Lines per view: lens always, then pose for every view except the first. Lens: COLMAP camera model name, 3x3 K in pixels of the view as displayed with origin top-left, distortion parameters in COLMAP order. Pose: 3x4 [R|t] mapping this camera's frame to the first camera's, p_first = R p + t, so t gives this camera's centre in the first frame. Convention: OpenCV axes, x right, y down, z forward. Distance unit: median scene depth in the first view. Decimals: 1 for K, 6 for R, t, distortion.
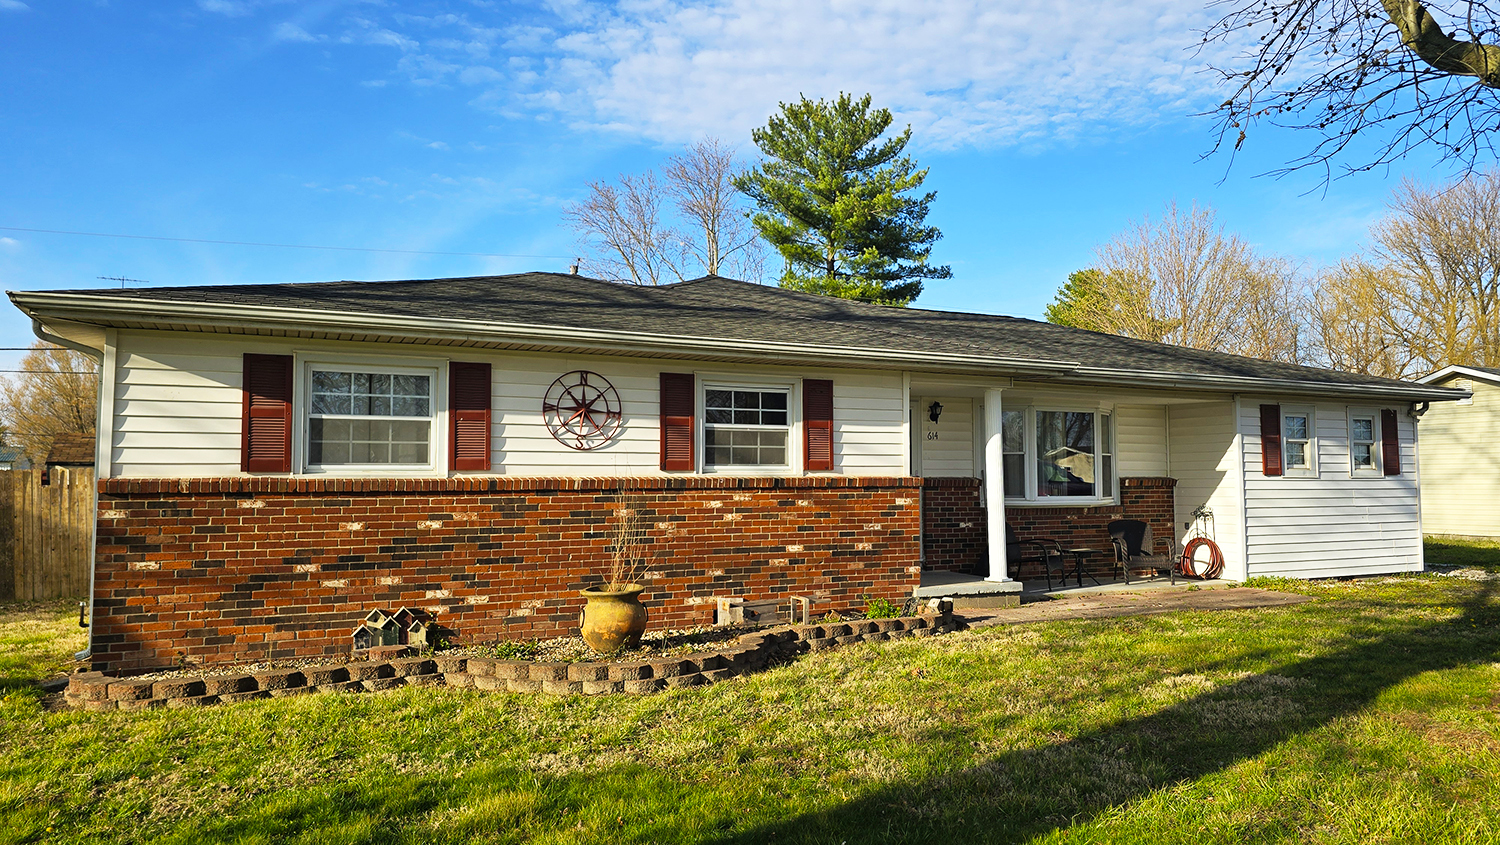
lens RADIAL K [[1008.3, 0, 756.8], [0, 1008.3, 414.5], [0, 0, 1]] dist [0.071883, -0.089328]
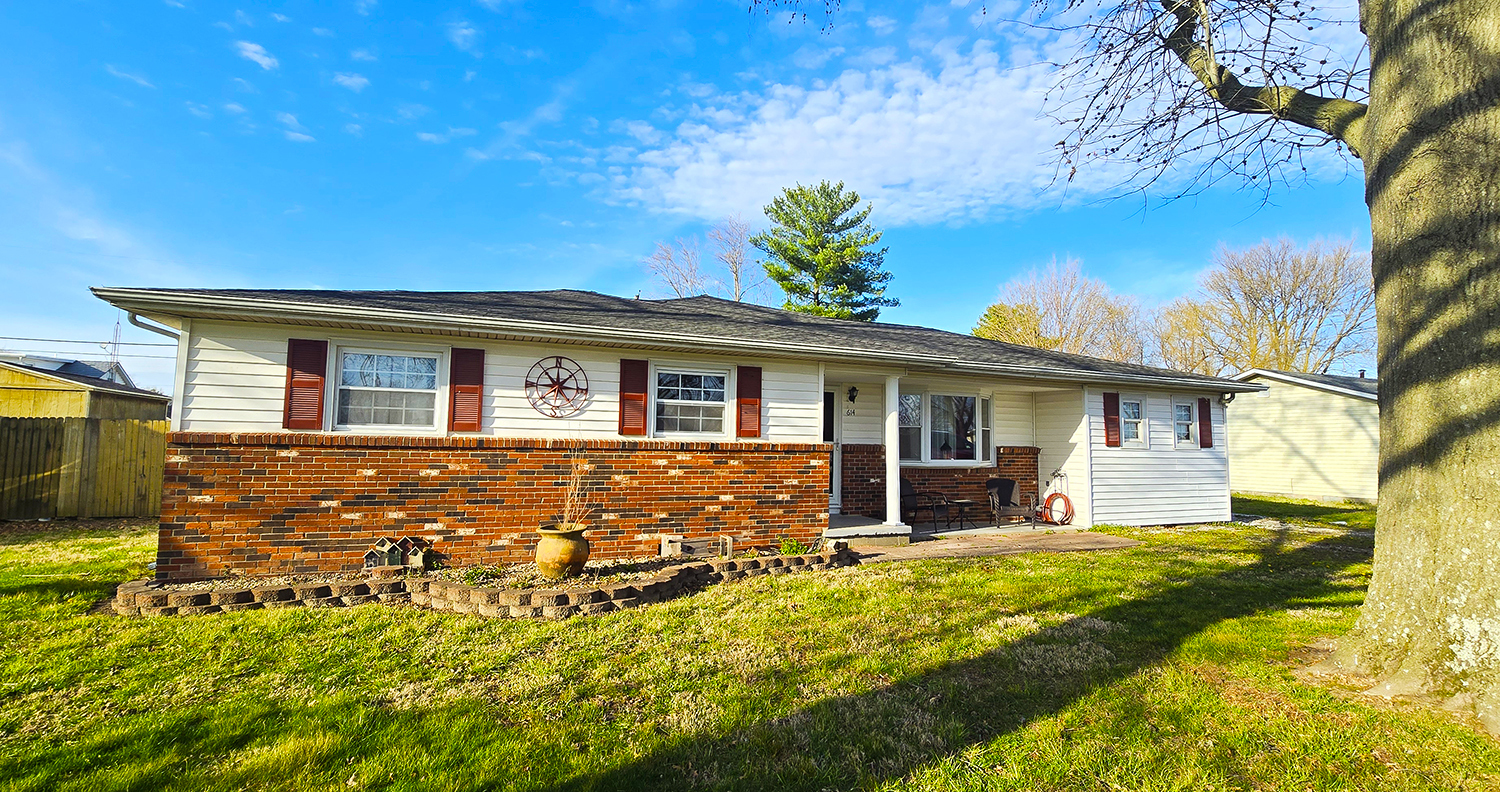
lens RADIAL K [[649.0, 0, 750.4], [0, 649.0, 383.8], [0, 0, 1]] dist [-0.018203, 0.000271]
pose [[0.997496, 0.012782, -0.069553, 0.130802], [-0.014614, 0.999558, -0.025905, 0.009505], [0.069191, 0.026857, 0.997242, 0.186246]]
